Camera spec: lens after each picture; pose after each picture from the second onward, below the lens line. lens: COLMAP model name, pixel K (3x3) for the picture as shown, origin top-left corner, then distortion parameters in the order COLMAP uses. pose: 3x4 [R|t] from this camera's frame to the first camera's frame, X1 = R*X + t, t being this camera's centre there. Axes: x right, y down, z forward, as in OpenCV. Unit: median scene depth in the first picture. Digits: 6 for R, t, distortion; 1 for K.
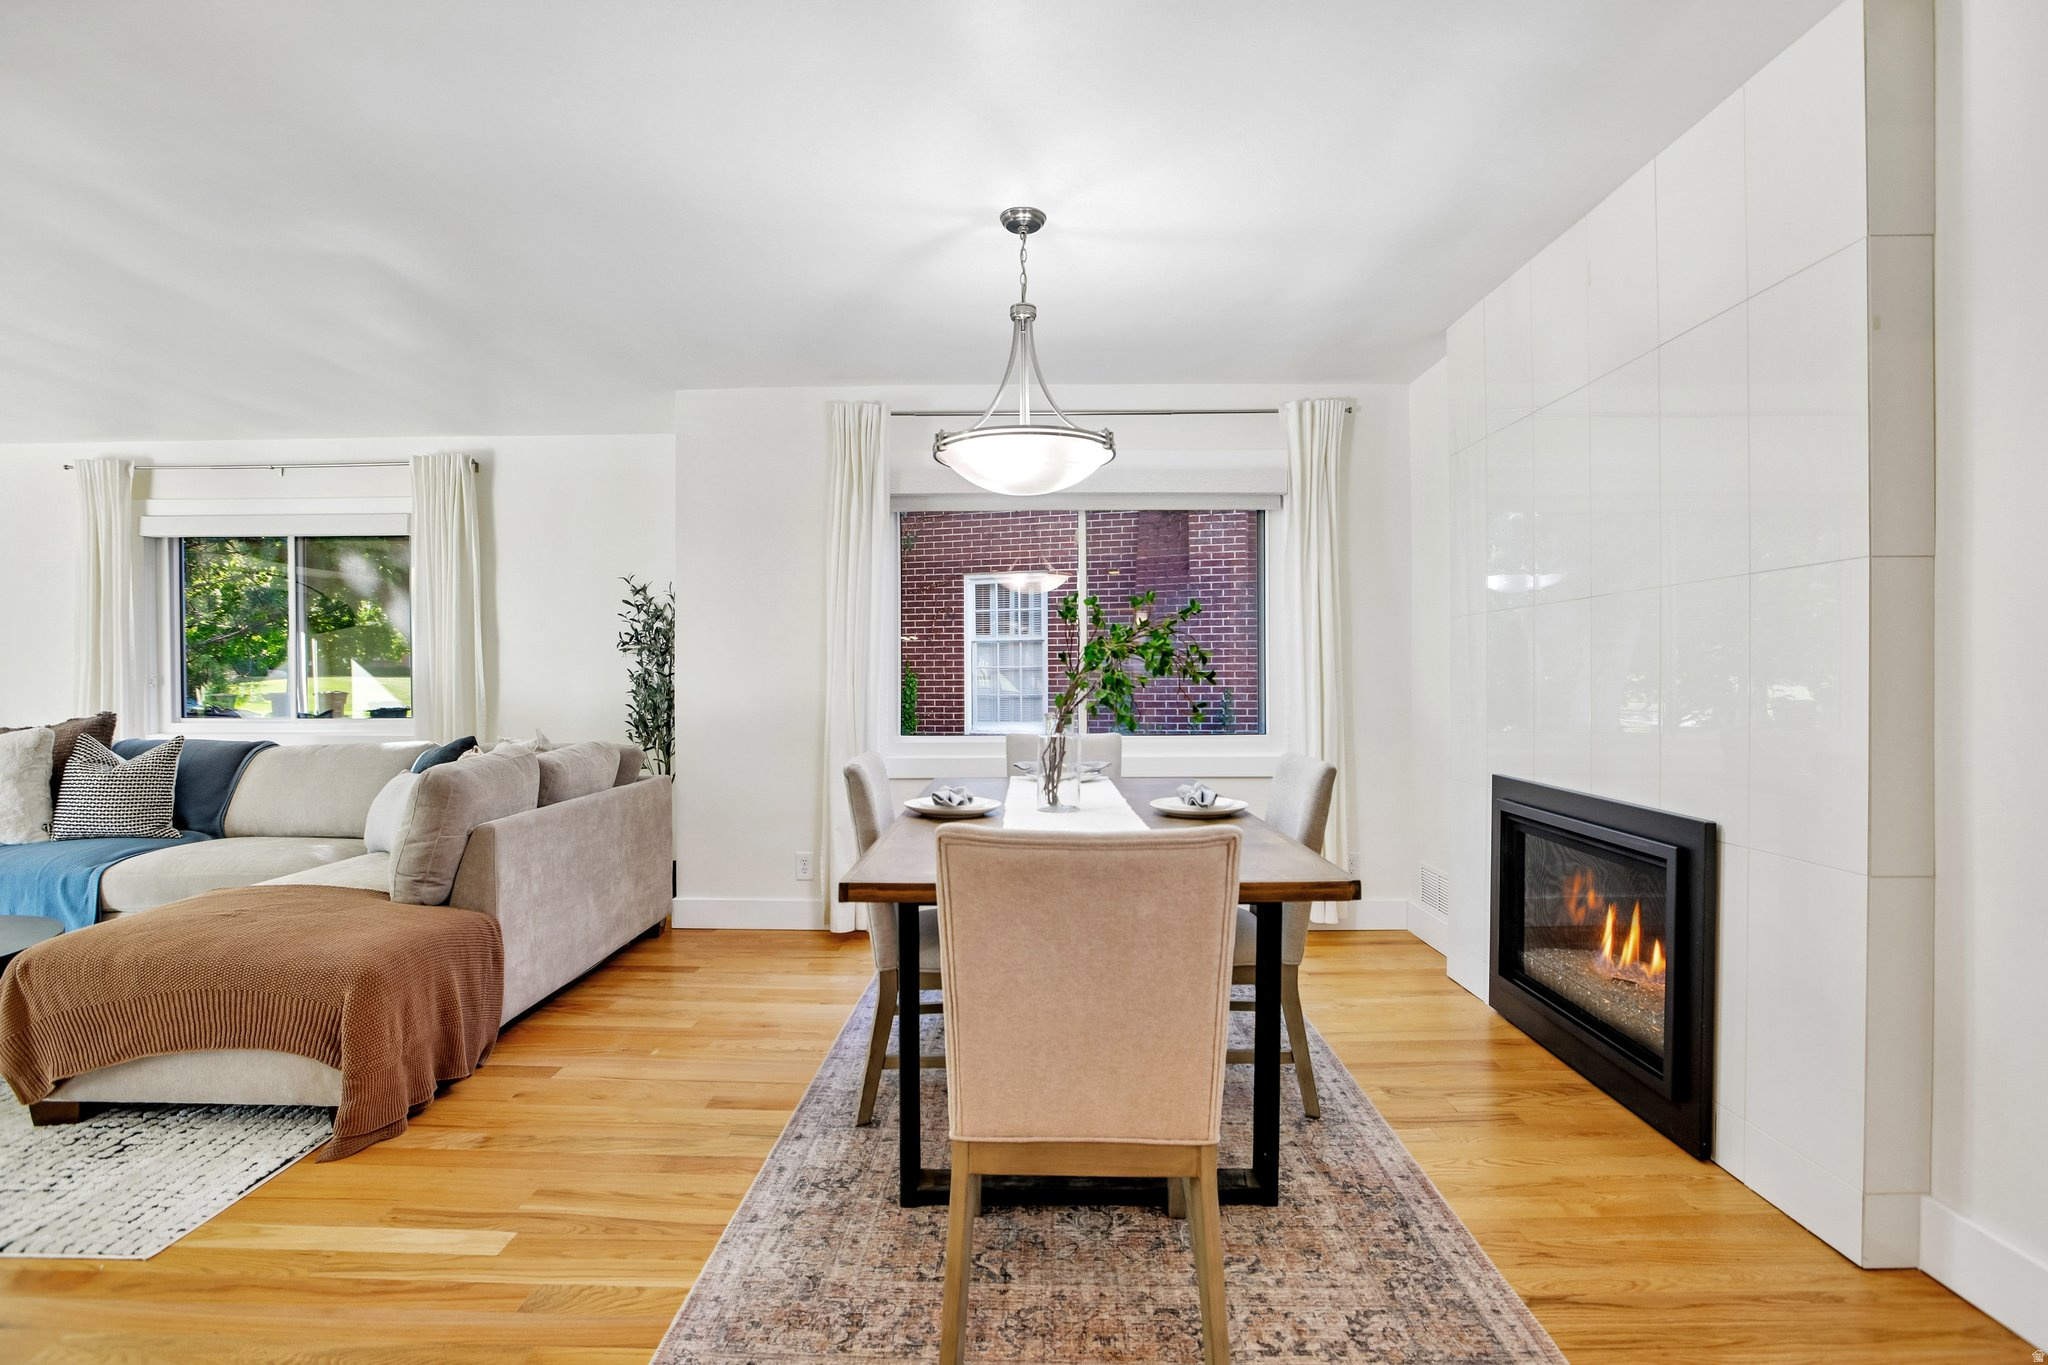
lens RADIAL K [[970.8, 0, 1027.1], [0, 970.8, 692.1], [0, 0, 1]] dist [-0.032797, 0.009501]
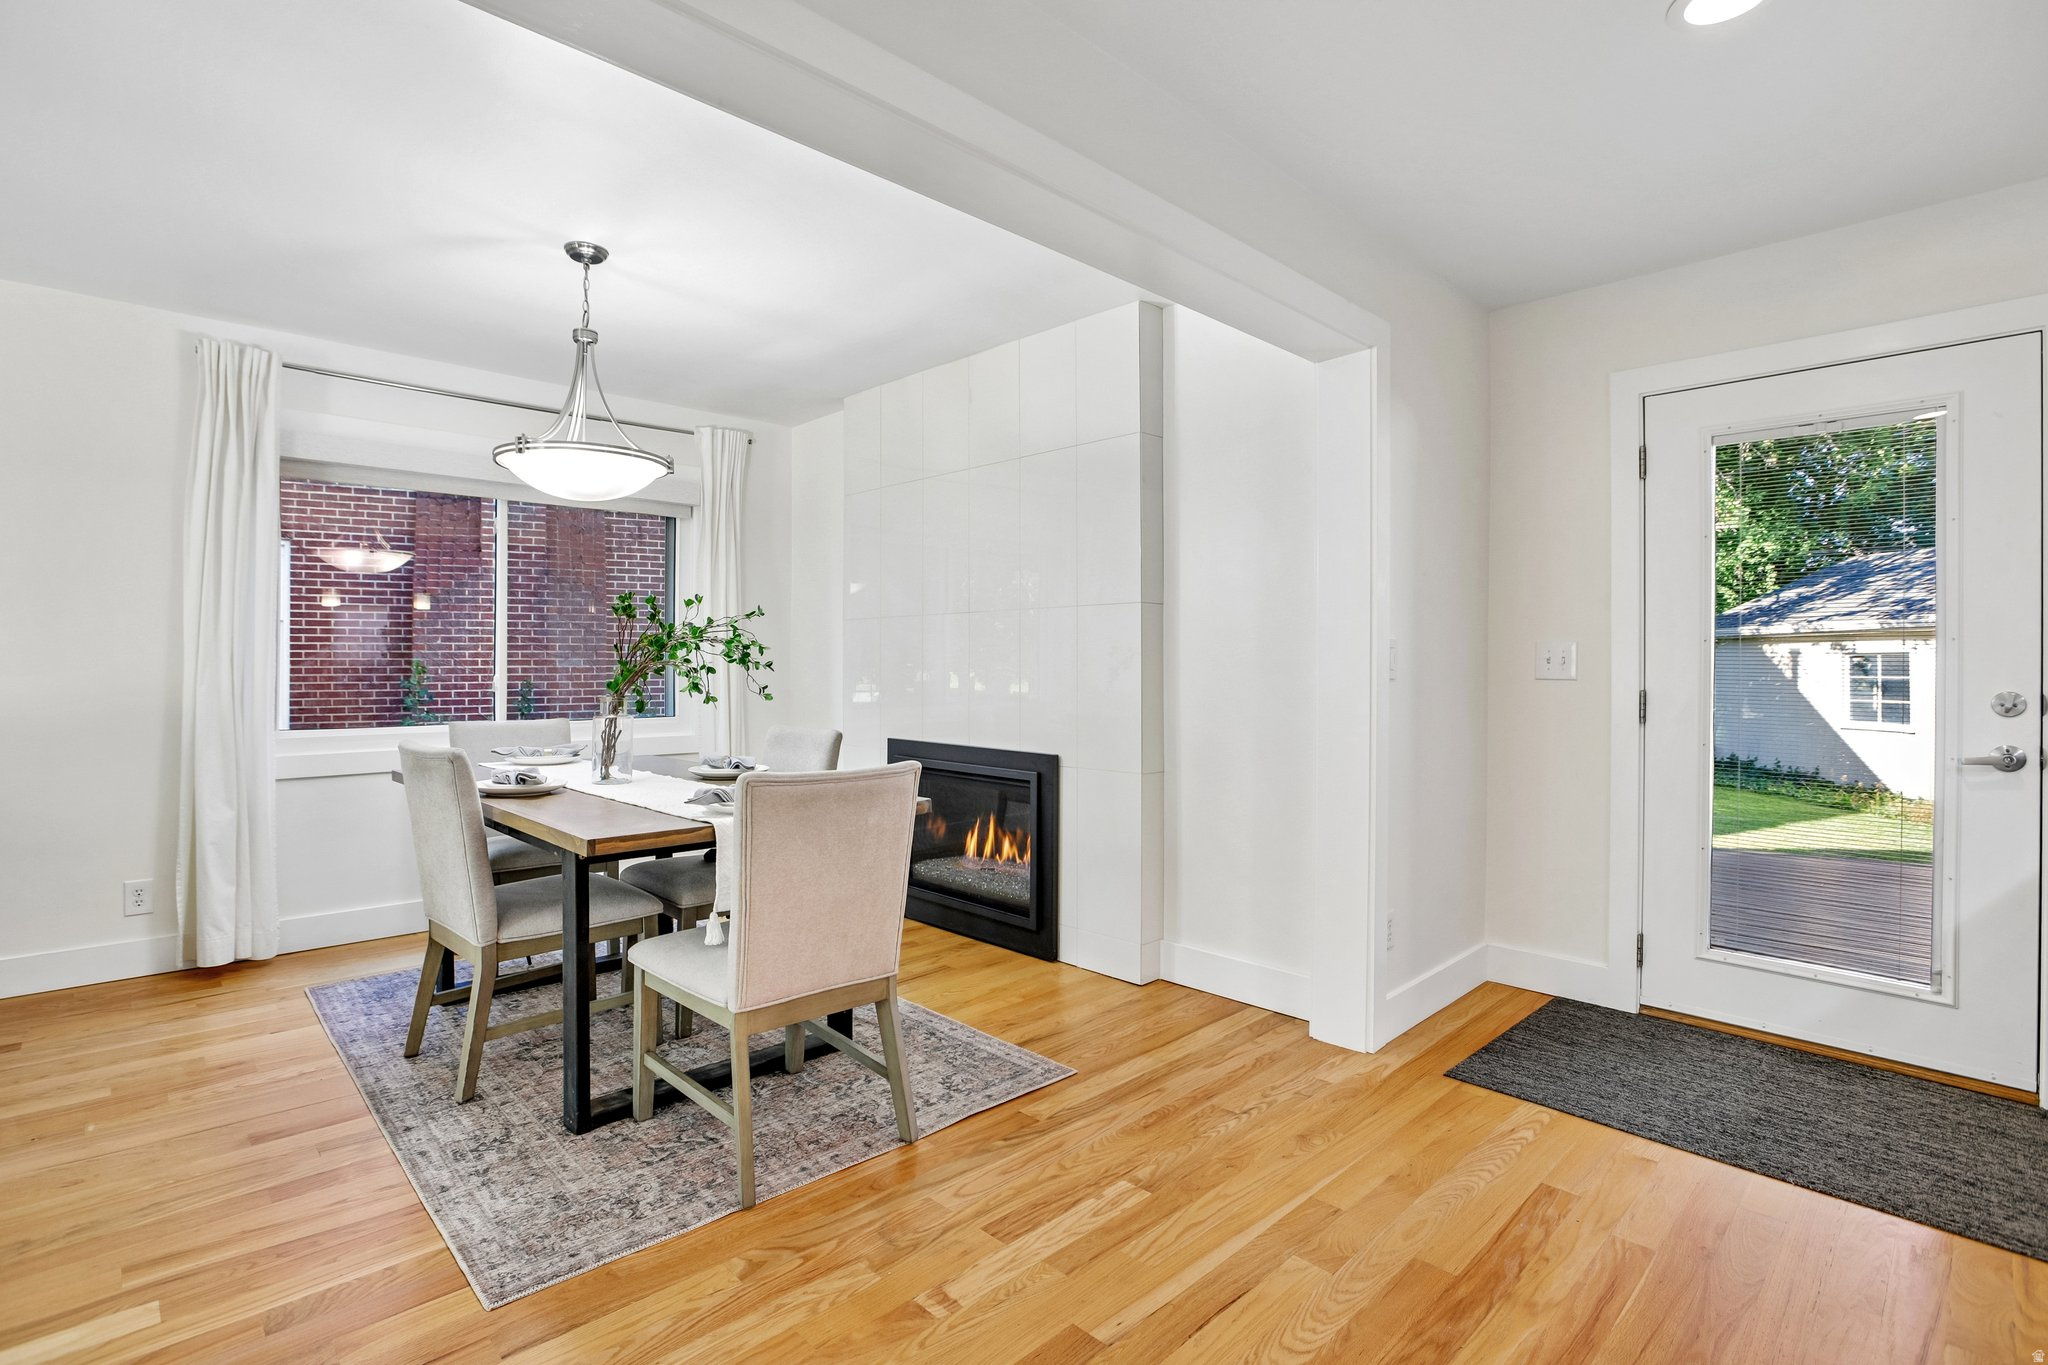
lens RADIAL K [[970.8, 0, 1018.4], [0, 970.8, 667.4], [0, 0, 1]] dist [-0.032797, 0.009501]
pose [[0.712540, 0.002545, 0.701626, -0.422003], [0.007479, 0.999909, -0.011222, 0.003111], [-0.701591, 0.013244, 0.712457, -0.128566]]
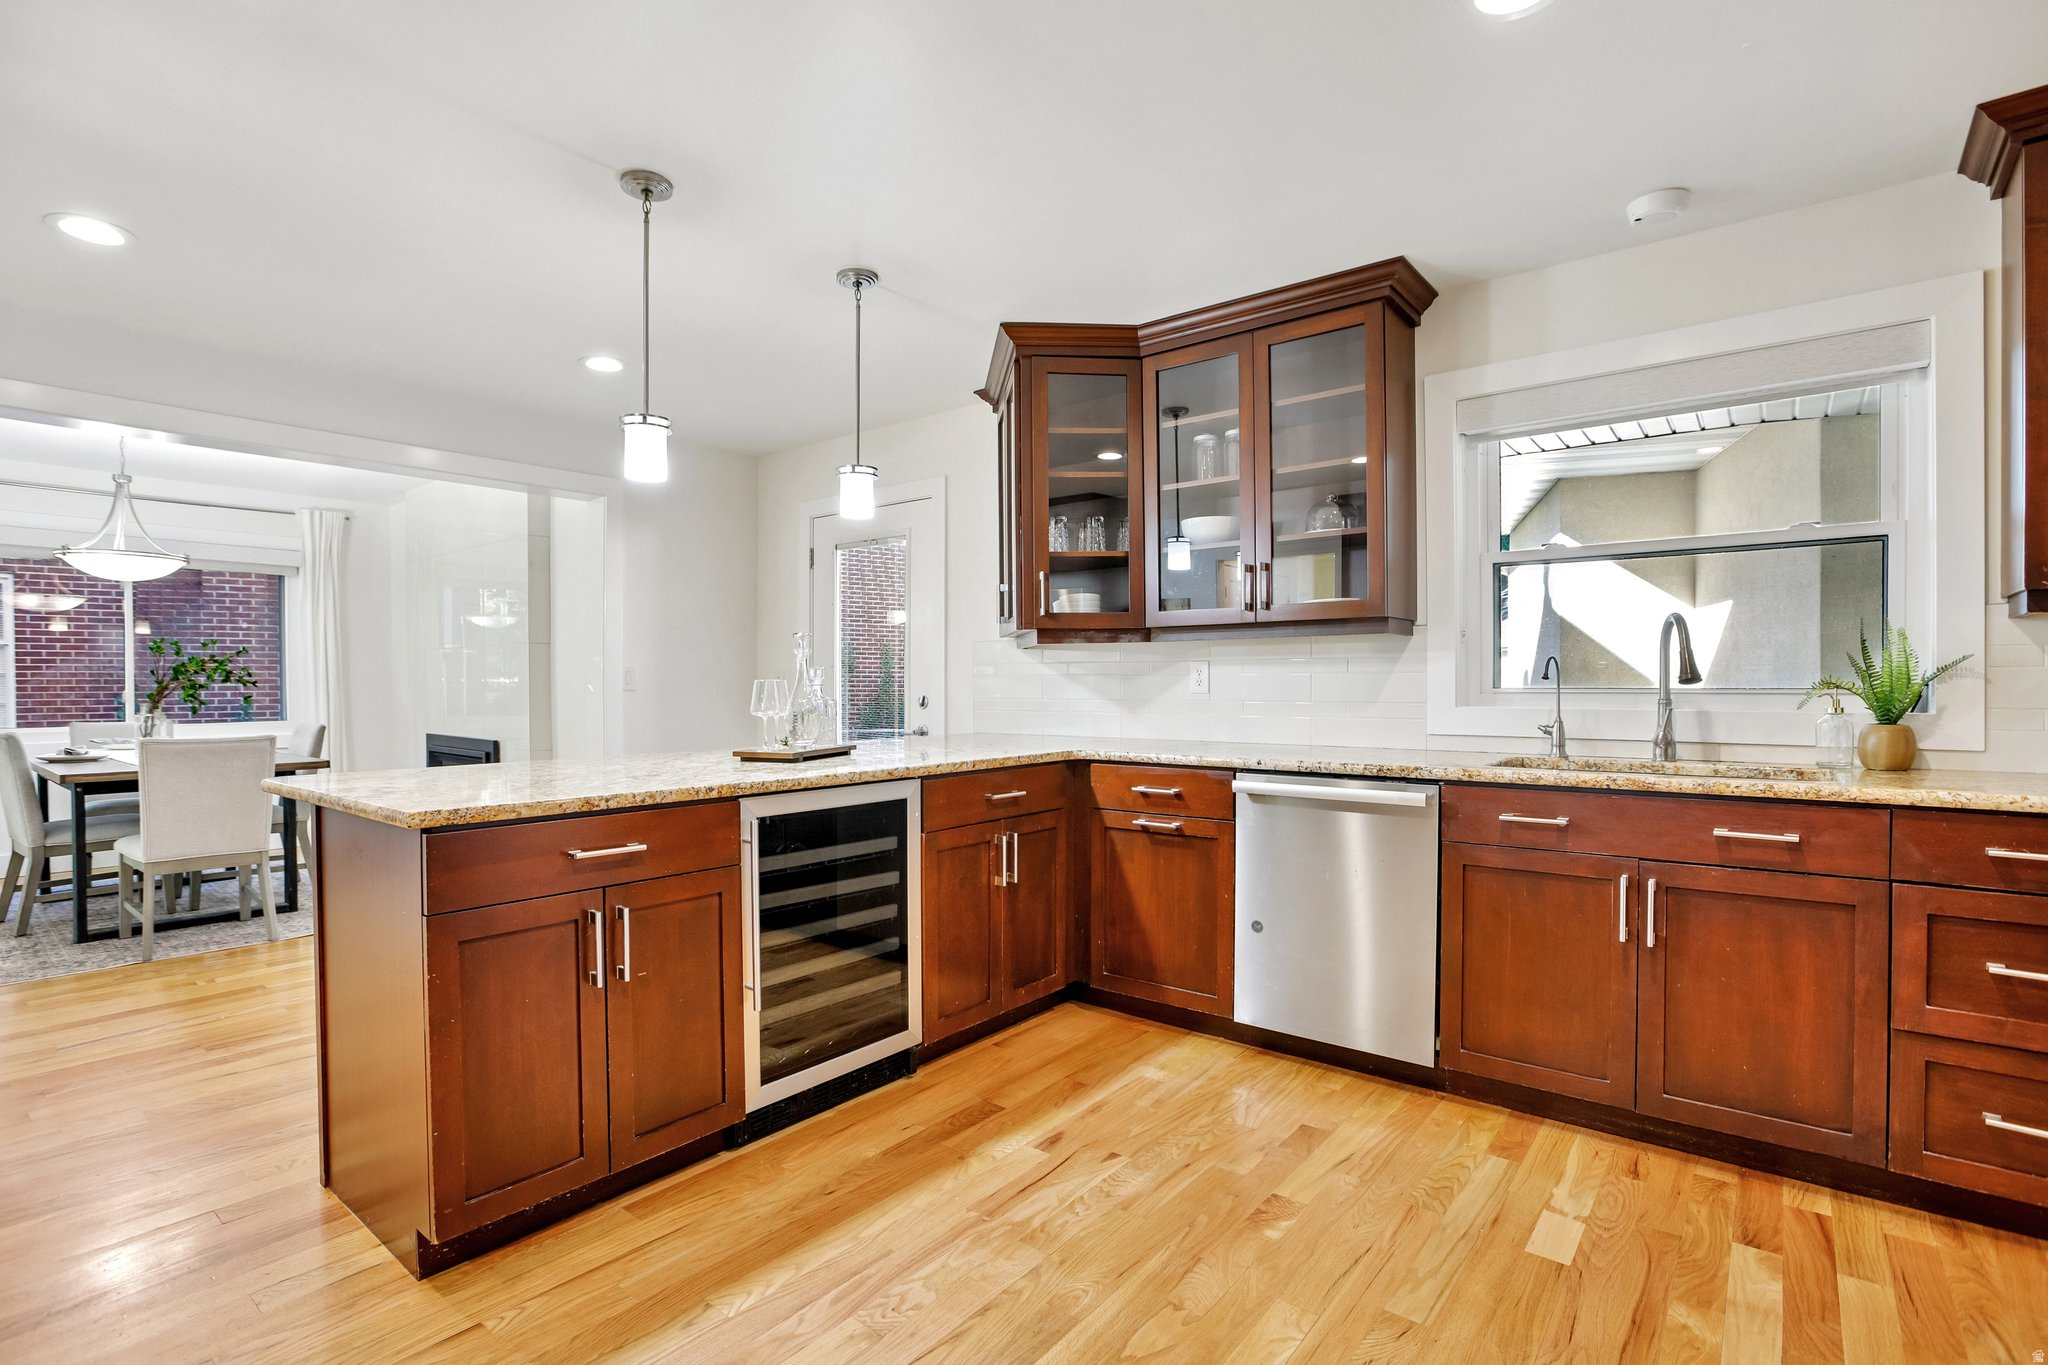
lens RADIAL K [[970.8, 0, 1023.0], [0, 970.8, 691.0], [0, 0, 1]] dist [-0.032797, 0.009501]
pose [[0.623614, -0.004379, 0.781720, -0.340216], [0.011177, 0.999932, -0.003316, 0.022950], [-0.781653, 0.010805, 0.623620, -1.397775]]
